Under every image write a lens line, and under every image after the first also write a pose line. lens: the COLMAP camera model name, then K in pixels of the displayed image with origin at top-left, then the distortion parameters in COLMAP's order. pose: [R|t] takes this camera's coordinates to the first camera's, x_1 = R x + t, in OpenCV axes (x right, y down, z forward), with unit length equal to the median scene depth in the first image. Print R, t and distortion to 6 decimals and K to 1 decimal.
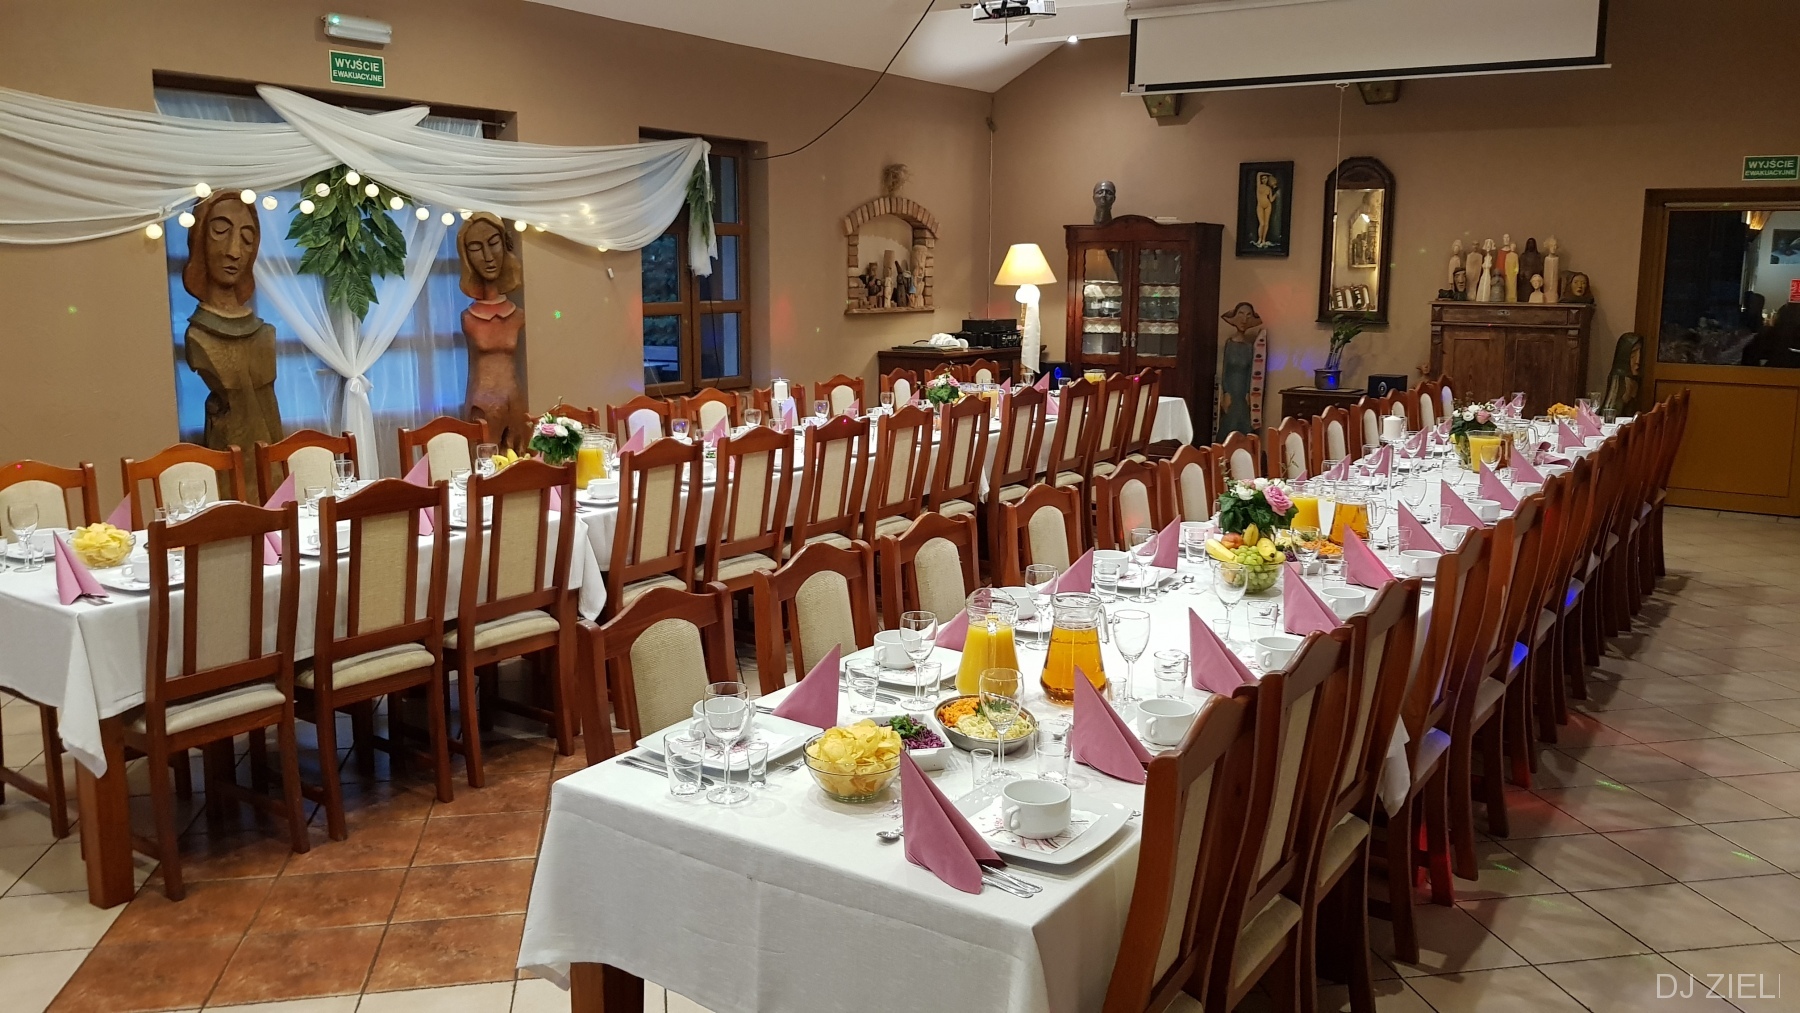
lens RADIAL K [[1363.0, 0, 900.8], [0, 1363.0, 505.5], [0, 0, 1]] dist [0.011024, 0.000589]
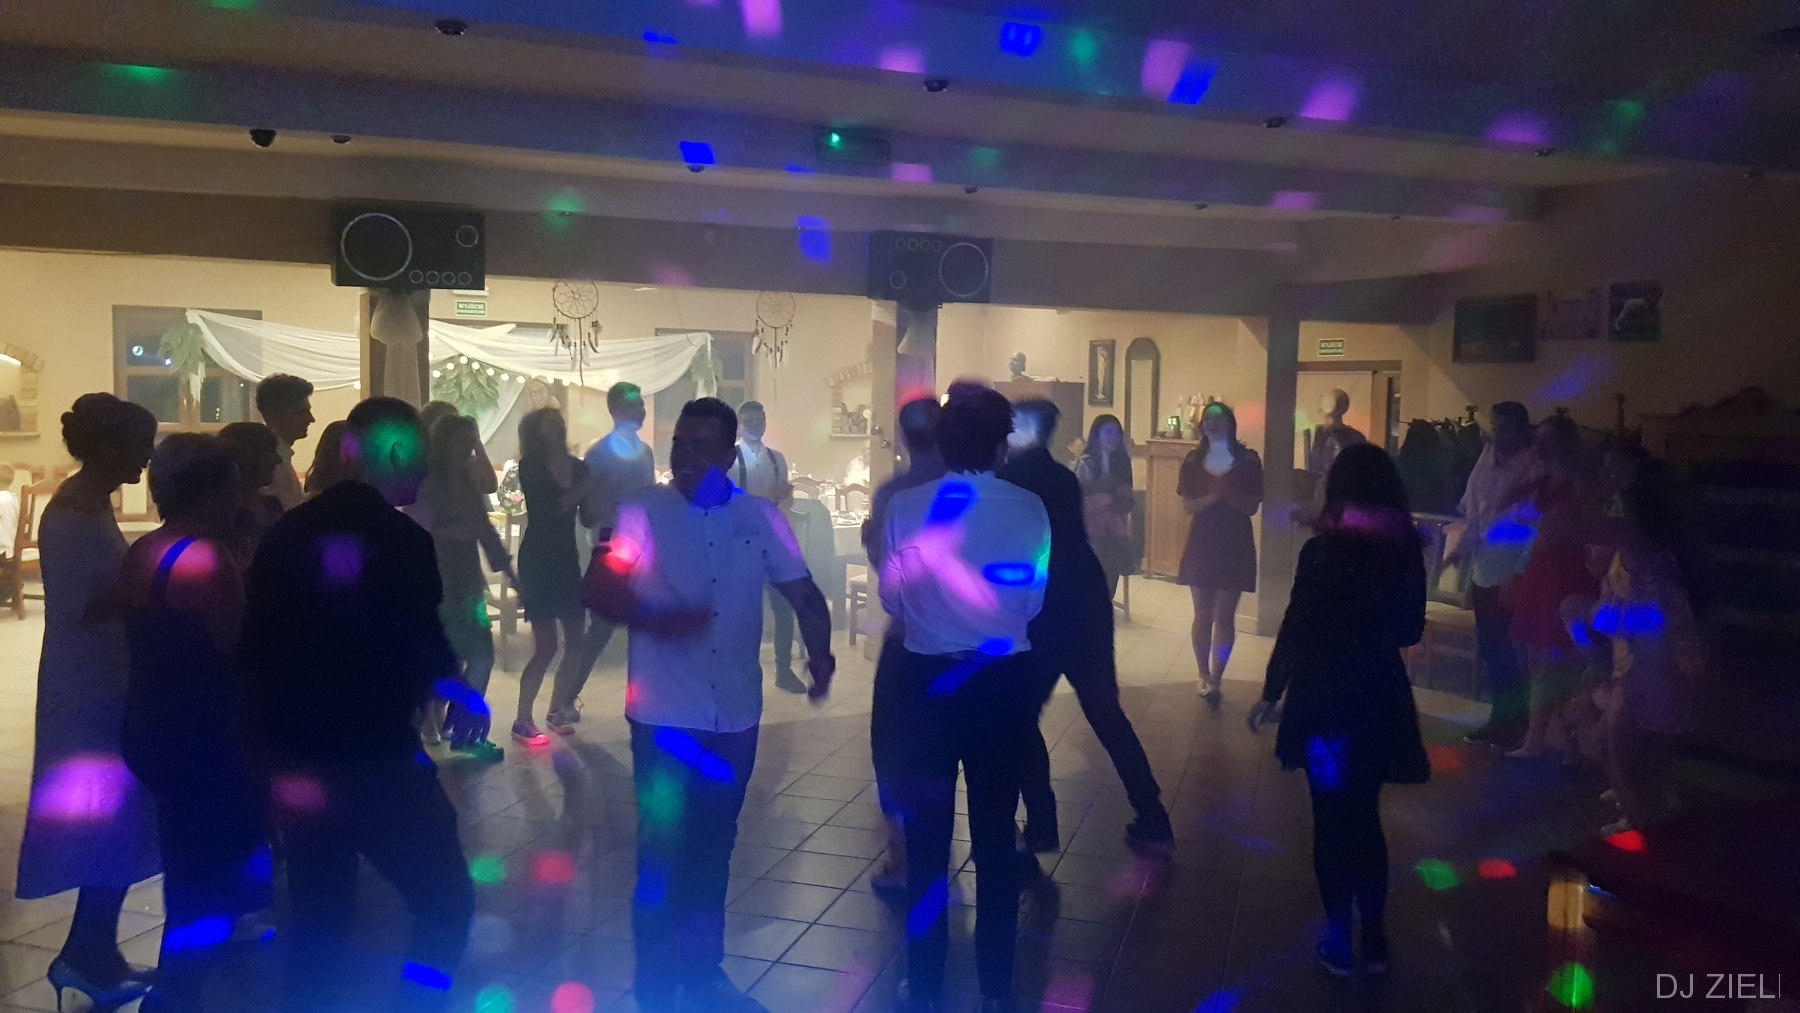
lens RADIAL K [[1363.0, 0, 899.0], [0, 1363.0, 505.6], [0, 0, 1]] dist [0.011024, 0.000589]
pose [[0.919443, 0.041569, -0.391019, 0.933006], [-0.082523, 0.992651, -0.088515, 0.097682], [0.384466, 0.113652, 0.916116, -0.559236]]
